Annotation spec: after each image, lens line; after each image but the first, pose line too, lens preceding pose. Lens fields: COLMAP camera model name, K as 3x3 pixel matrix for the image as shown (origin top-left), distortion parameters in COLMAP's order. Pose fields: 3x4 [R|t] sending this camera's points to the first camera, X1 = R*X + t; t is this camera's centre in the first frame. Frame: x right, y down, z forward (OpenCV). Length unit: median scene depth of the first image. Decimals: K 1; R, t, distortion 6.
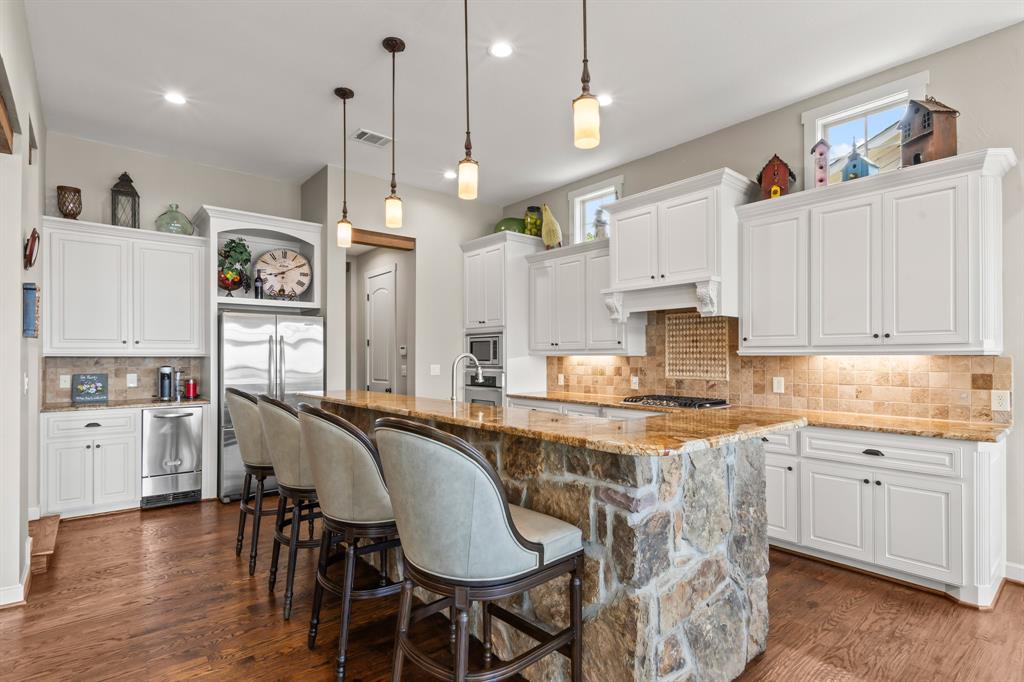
lens RADIAL K [[508.3, 0, 526.9], [0, 508.3, 355.9], [0, 0, 1]] dist [-0.000652, -0.000252]
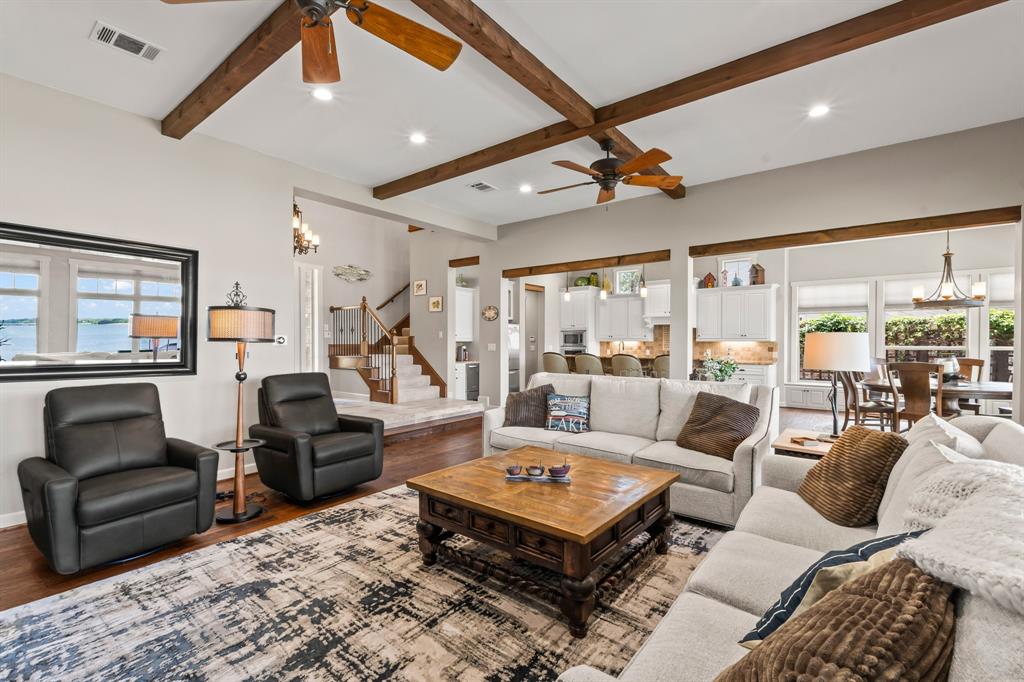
lens RADIAL K [[447.3, 0, 507.3], [0, 447.3, 344.5], [0, 0, 1]] dist [0.007975, -0.002665]
pose [[0.983259, 0.000339, 0.182213, -1.094192], [-0.002003, 0.999958, 0.008950, -0.004317], [-0.182202, -0.009165, 0.983218, -1.289864]]
